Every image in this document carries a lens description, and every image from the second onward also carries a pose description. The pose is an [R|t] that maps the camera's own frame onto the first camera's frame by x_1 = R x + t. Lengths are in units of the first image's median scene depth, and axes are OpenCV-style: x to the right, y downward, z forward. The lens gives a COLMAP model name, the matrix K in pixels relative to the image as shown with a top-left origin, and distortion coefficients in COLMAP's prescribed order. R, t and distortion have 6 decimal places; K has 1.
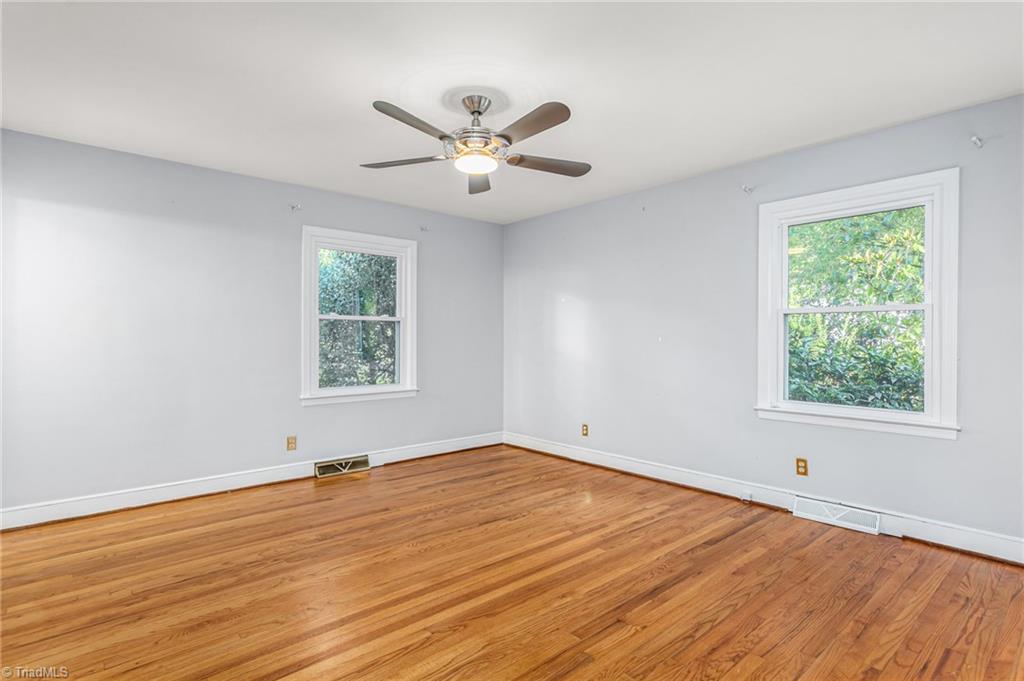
lens RADIAL K [[495.8, 0, 511.3], [0, 495.8, 337.8], [0, 0, 1]] dist [-0.006875, 0.005117]
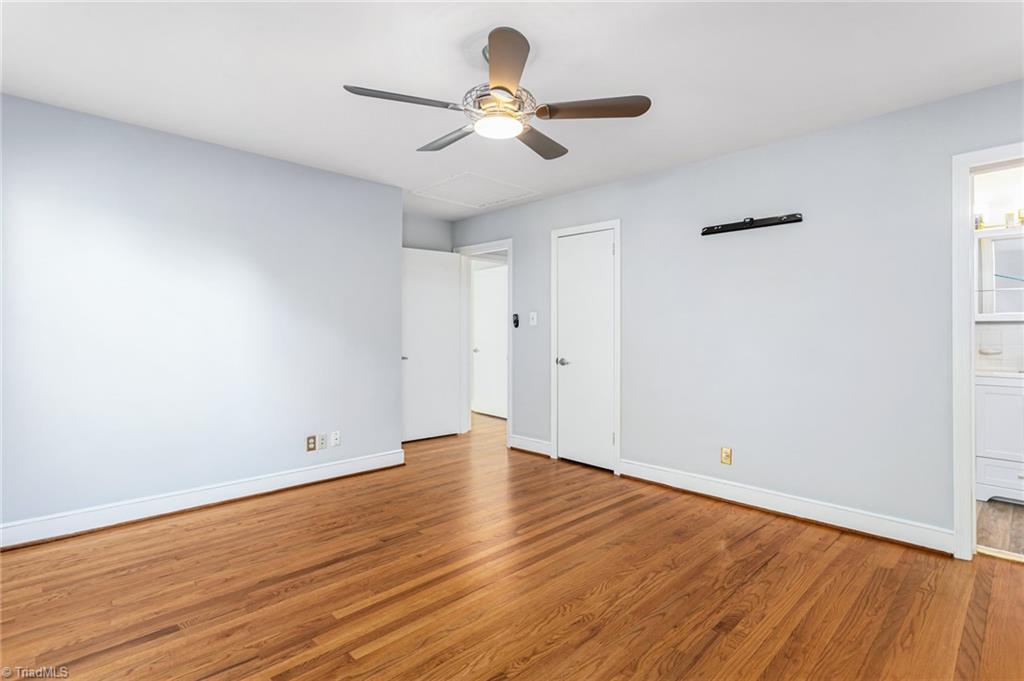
lens RADIAL K [[495.8, 0, 511.7], [0, 495.8, 336.3], [0, 0, 1]] dist [-0.006875, 0.005117]
pose [[-0.998614, -0.002194, -0.052578, -0.050302], [-0.002376, 0.999991, 0.003404, -0.004740], [0.052570, 0.003524, -0.998611, 1.873951]]
